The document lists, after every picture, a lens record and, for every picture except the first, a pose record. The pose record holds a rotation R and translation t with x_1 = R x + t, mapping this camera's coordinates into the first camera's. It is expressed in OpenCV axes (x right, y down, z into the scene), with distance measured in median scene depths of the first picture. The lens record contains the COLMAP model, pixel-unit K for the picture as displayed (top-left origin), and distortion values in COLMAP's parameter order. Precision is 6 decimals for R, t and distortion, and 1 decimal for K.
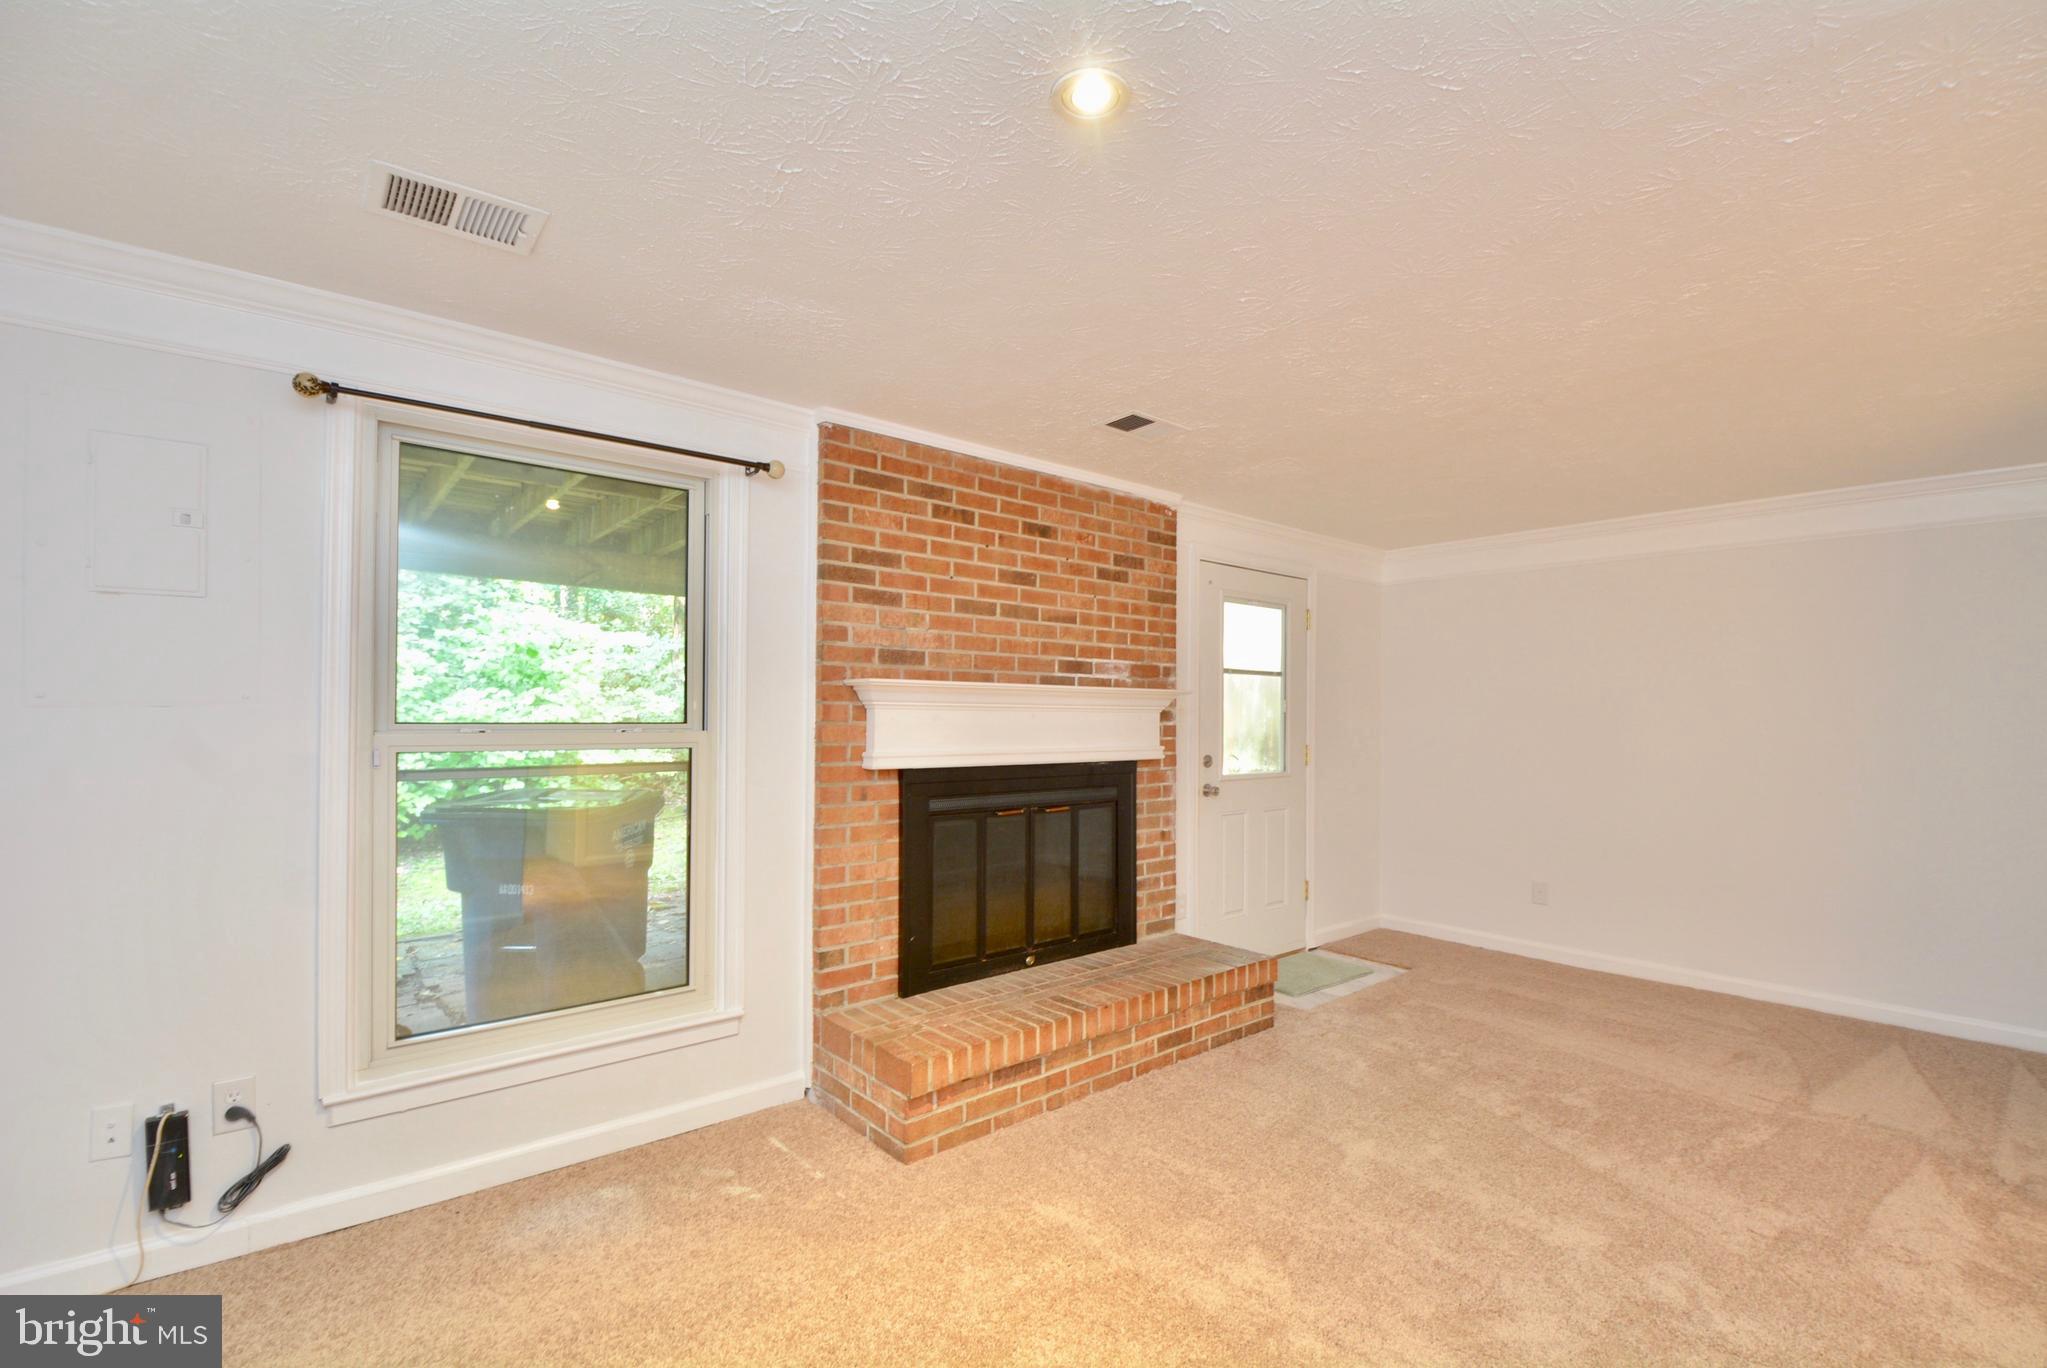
lens RADIAL K [[872.8, 0, 1038.7], [0, 872.8, 714.6], [0, 0, 1]] dist [0.008096, -0.016027]
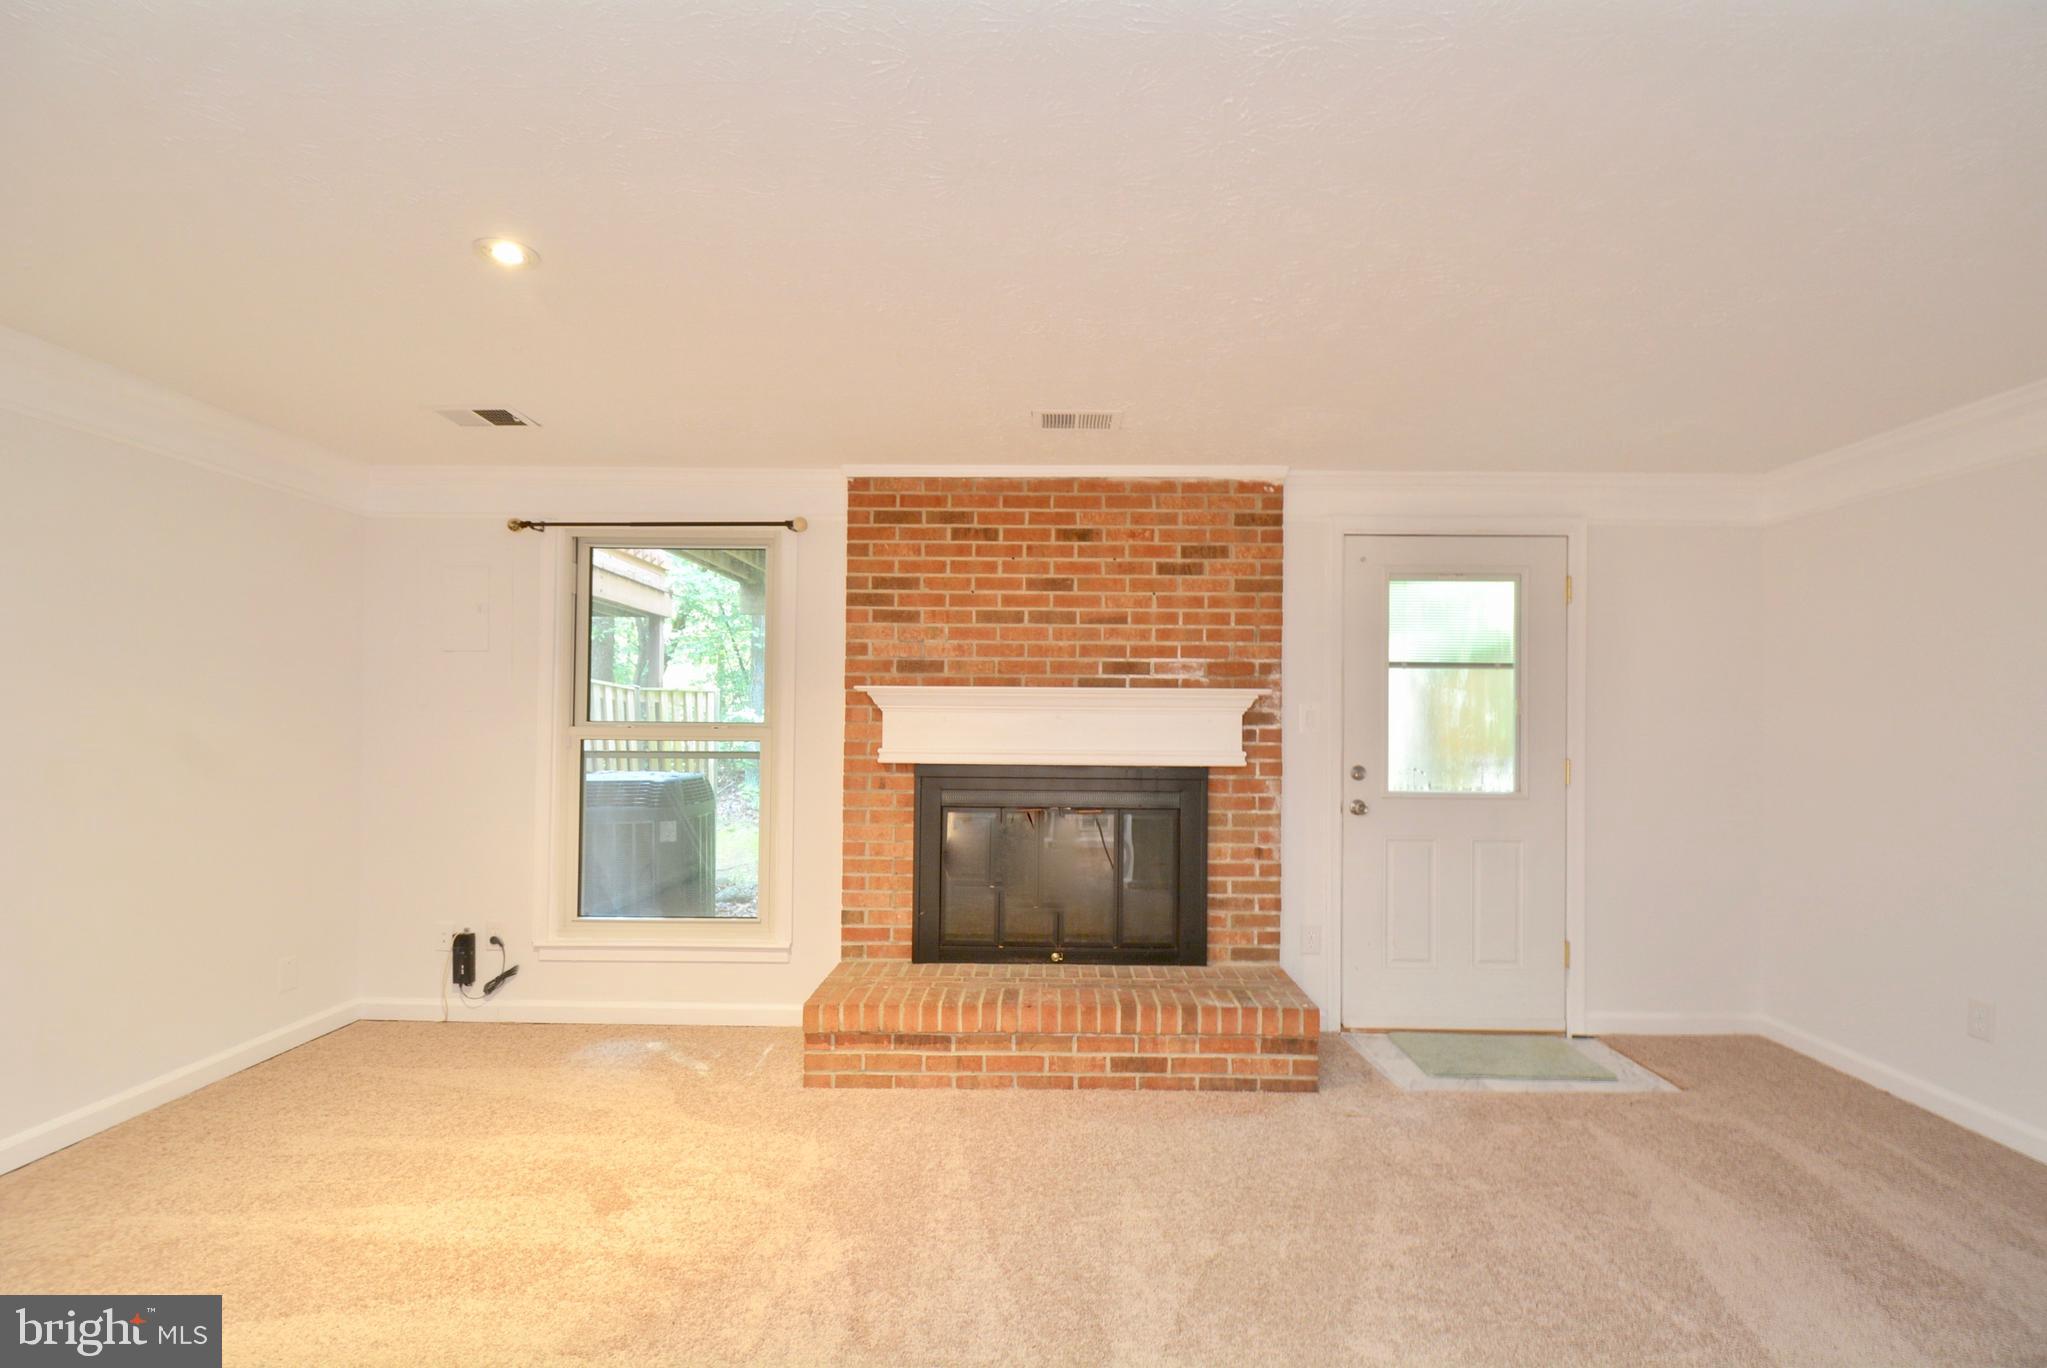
lens RADIAL K [[872.8, 0, 1038.7], [0, 872.8, 714.6], [0, 0, 1]] dist [0.008096, -0.016027]
pose [[0.763863, -0.002933, -0.645371, 0.665369], [-0.001790, 0.999976, -0.006662, 0.004693], [0.645376, 0.006244, 0.763840, 0.213190]]
